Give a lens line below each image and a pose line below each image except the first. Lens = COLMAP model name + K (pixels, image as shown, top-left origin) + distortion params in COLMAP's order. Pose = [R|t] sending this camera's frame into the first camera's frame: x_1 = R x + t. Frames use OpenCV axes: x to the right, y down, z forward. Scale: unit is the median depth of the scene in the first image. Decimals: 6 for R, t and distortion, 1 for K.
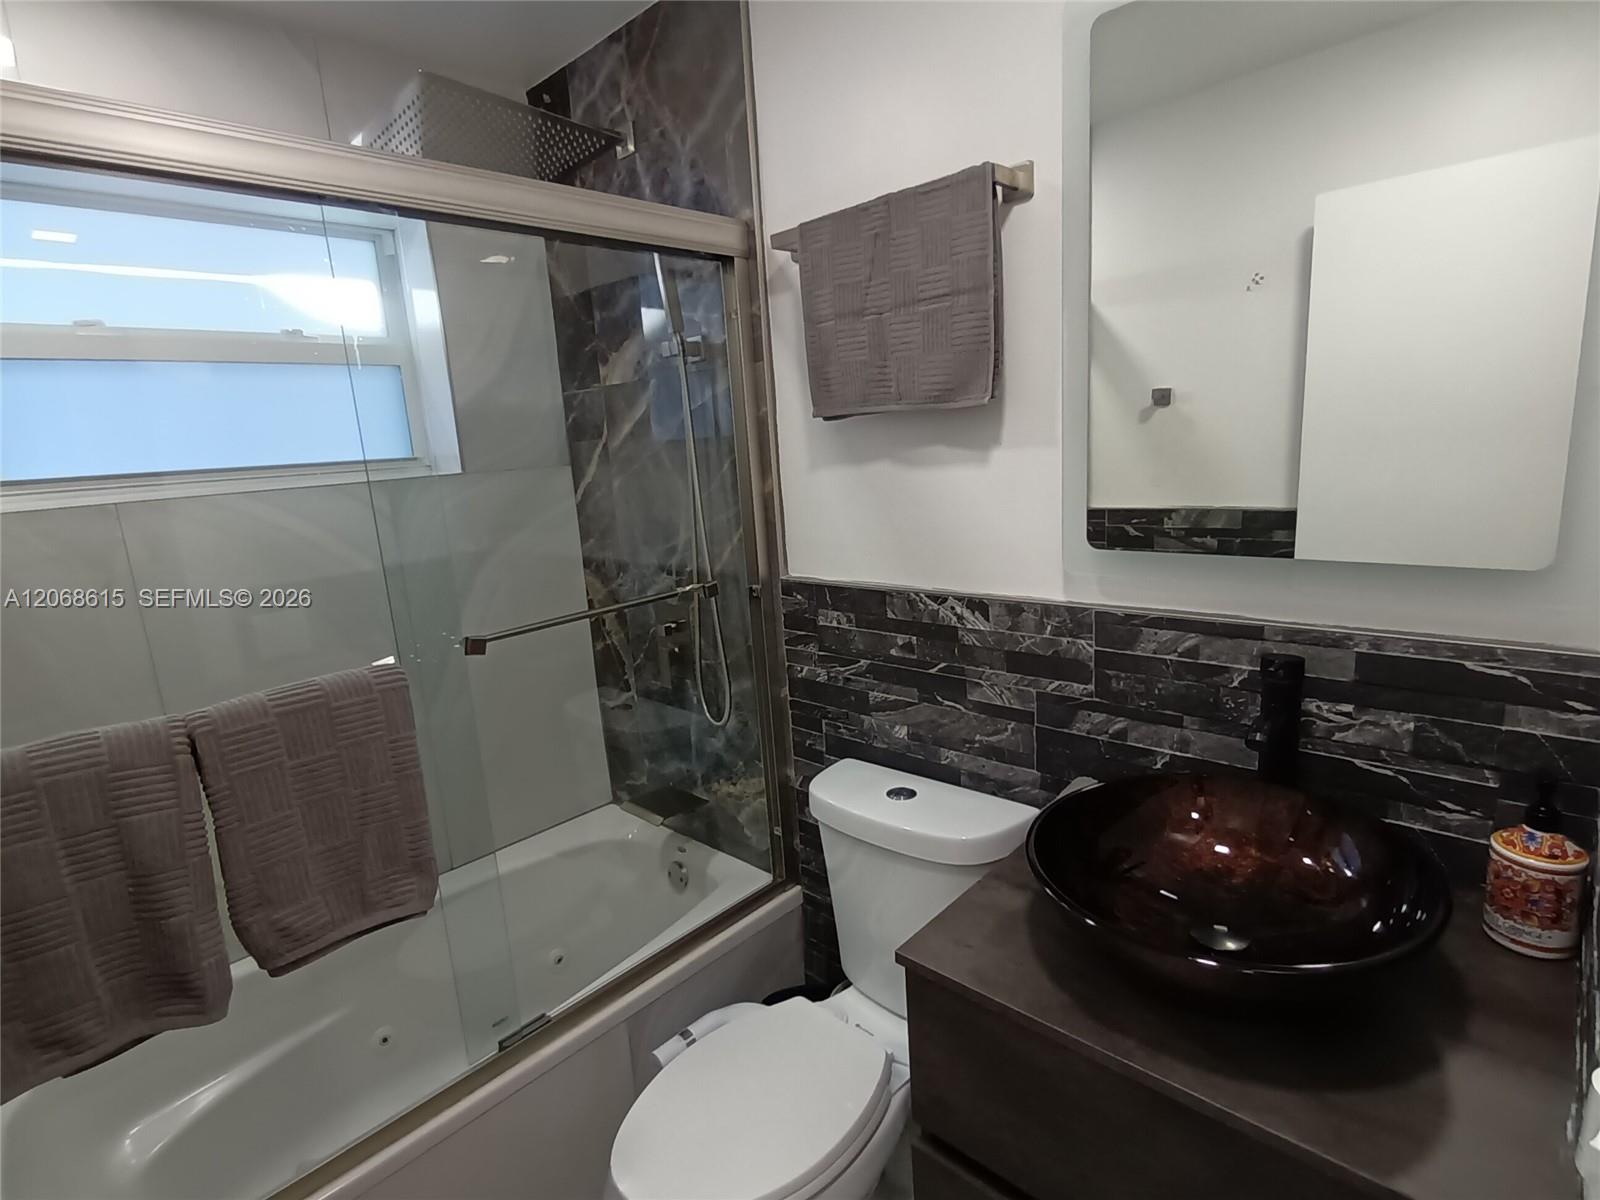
lens RADIAL K [[810.3, 0, 801.2], [0, 810.3, 600.2], [0, 0, 1]] dist [0.002197, -0.004894]
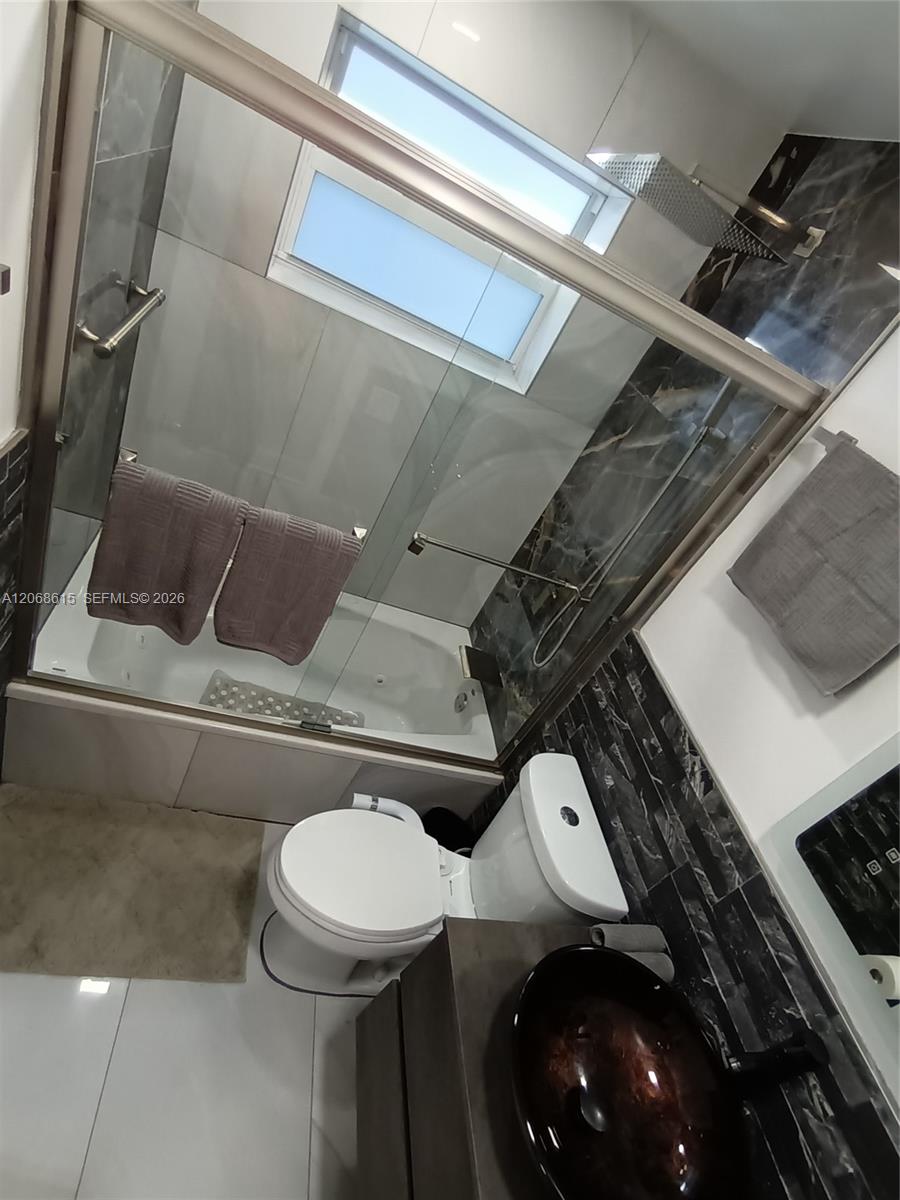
lens RADIAL K [[607.8, 0, 451.1], [0, 607.8, 599.1], [0, 0, 1]] dist [0.002197, -0.004894]
pose [[0.673691, 0.688263, -0.269136, 0.009096], [-0.584489, 0.719093, 0.375870, -0.282716], [0.452232, -0.095913, 0.886728, 0.013310]]
